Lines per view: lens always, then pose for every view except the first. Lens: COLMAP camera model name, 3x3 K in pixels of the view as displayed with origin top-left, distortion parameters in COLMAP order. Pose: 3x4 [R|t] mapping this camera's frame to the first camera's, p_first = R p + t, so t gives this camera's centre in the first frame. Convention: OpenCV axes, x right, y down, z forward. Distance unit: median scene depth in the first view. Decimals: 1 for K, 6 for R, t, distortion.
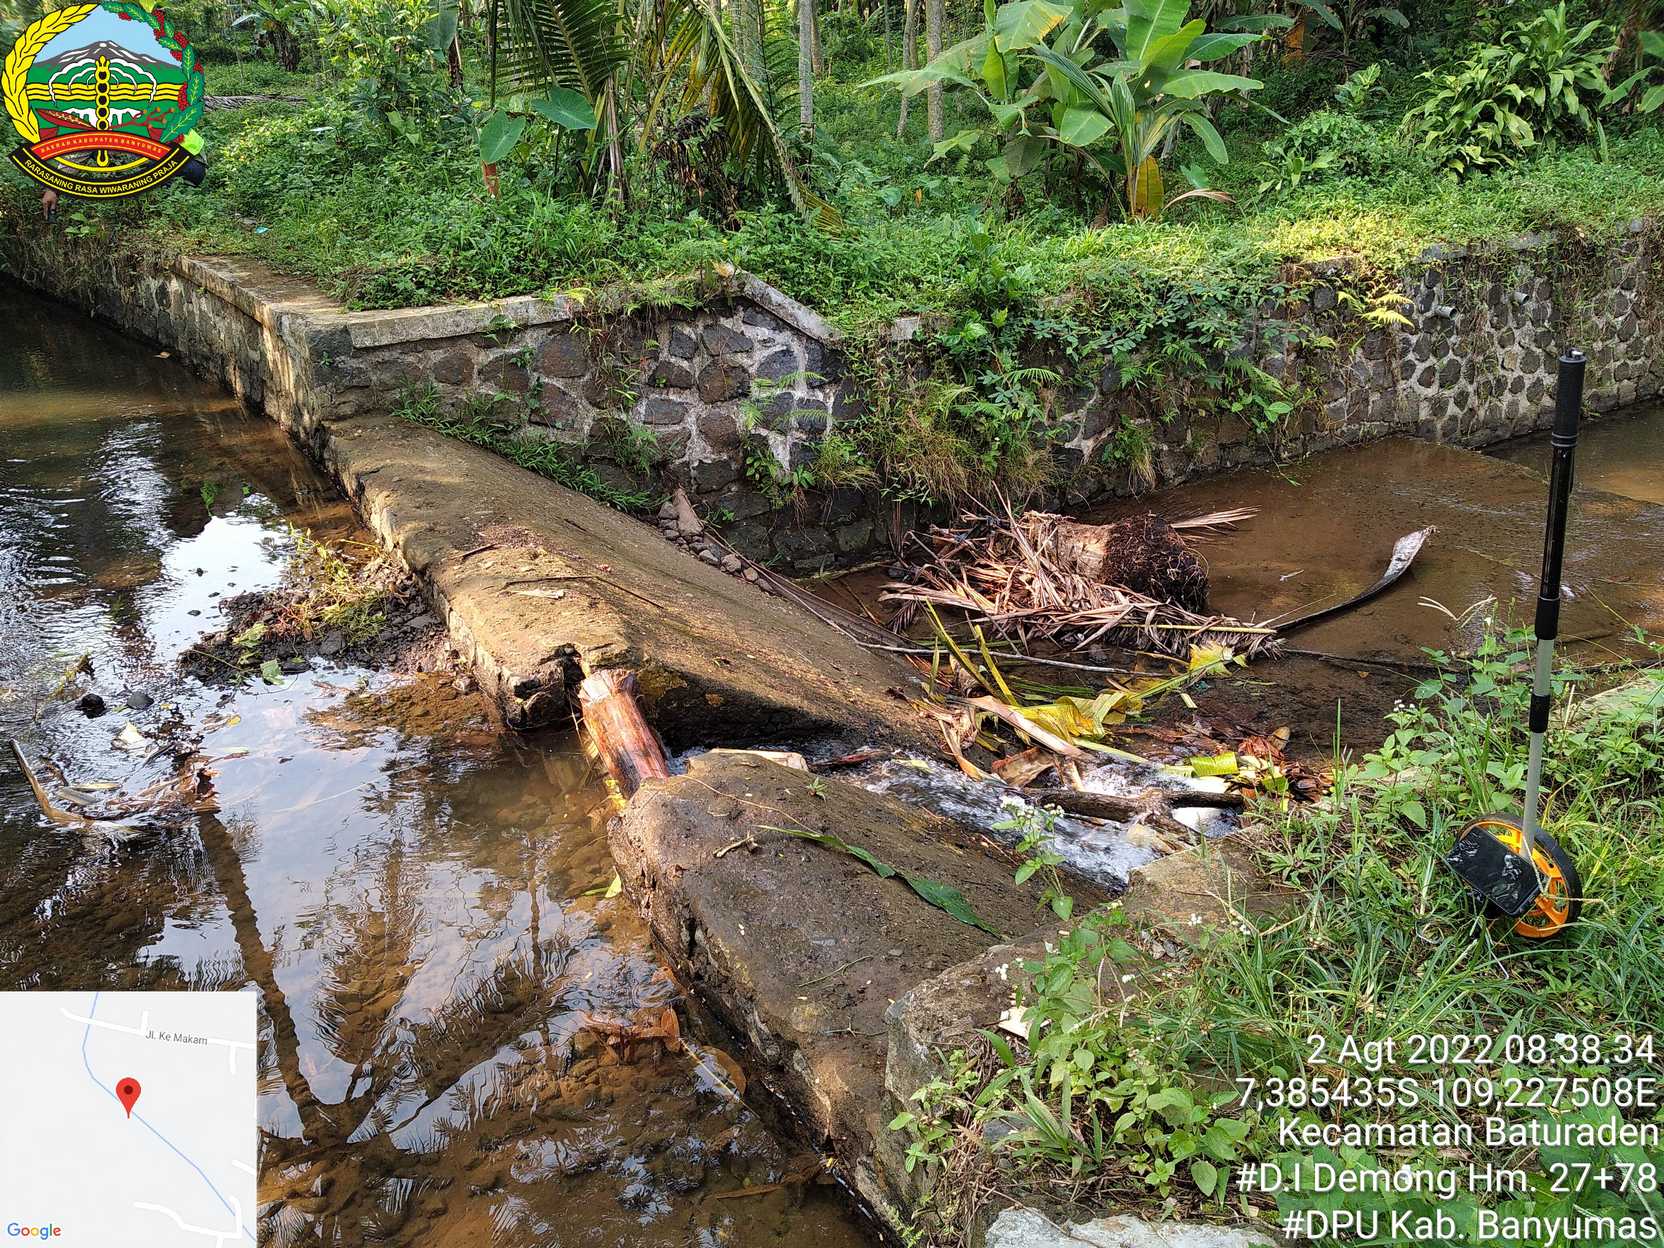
lens RADIAL K [[1449.9, 0, 825.6], [0, 1449.9, 578.3], [0, 0, 1]] dist [0.272071, -0.941830]
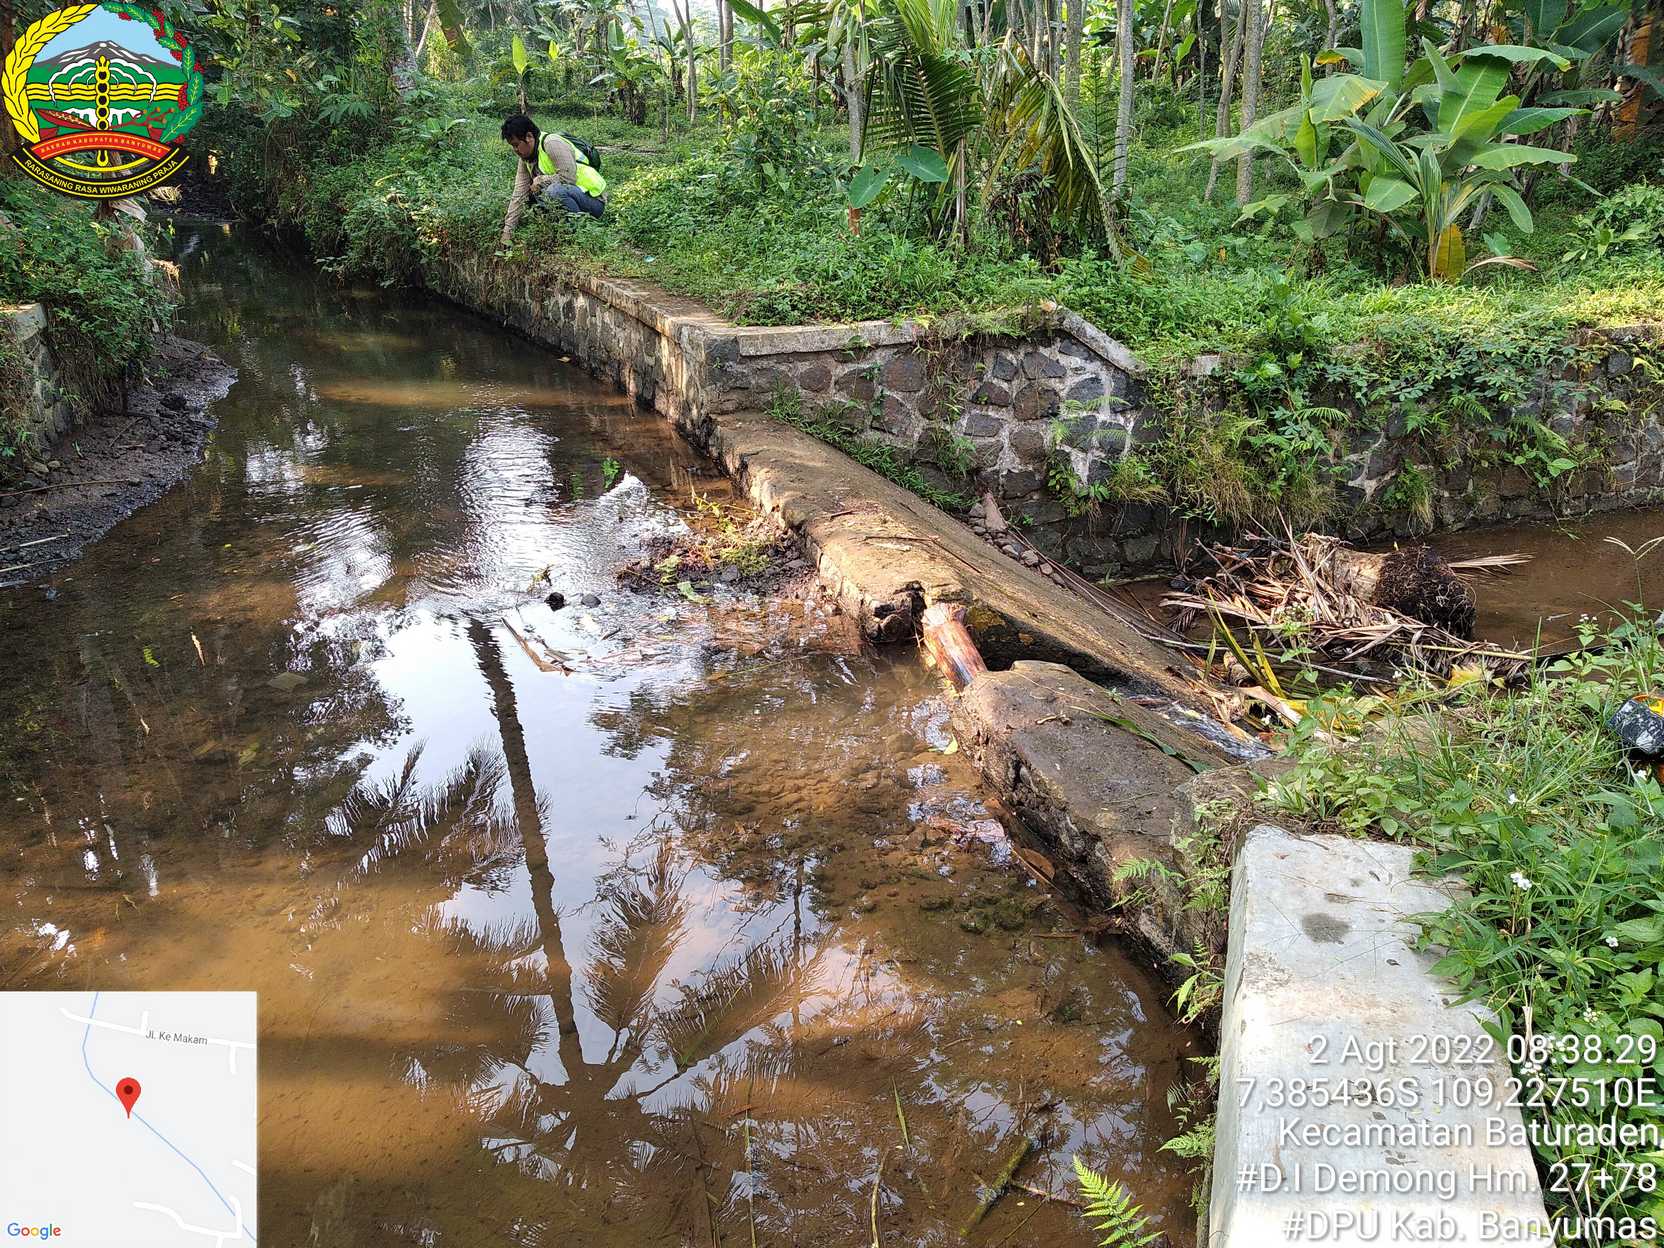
lens RADIAL K [[1464.0, 0, 839.2], [0, 1464.0, 625.2], [0, 0, 1]] dist [0.038185, -0.025834]
pose [[0.982570, 0.076984, -0.169205, -0.014968], [-0.079142, 0.996845, -0.006032, 0.055564], [0.168207, 0.019318, 0.985562, -0.144453]]
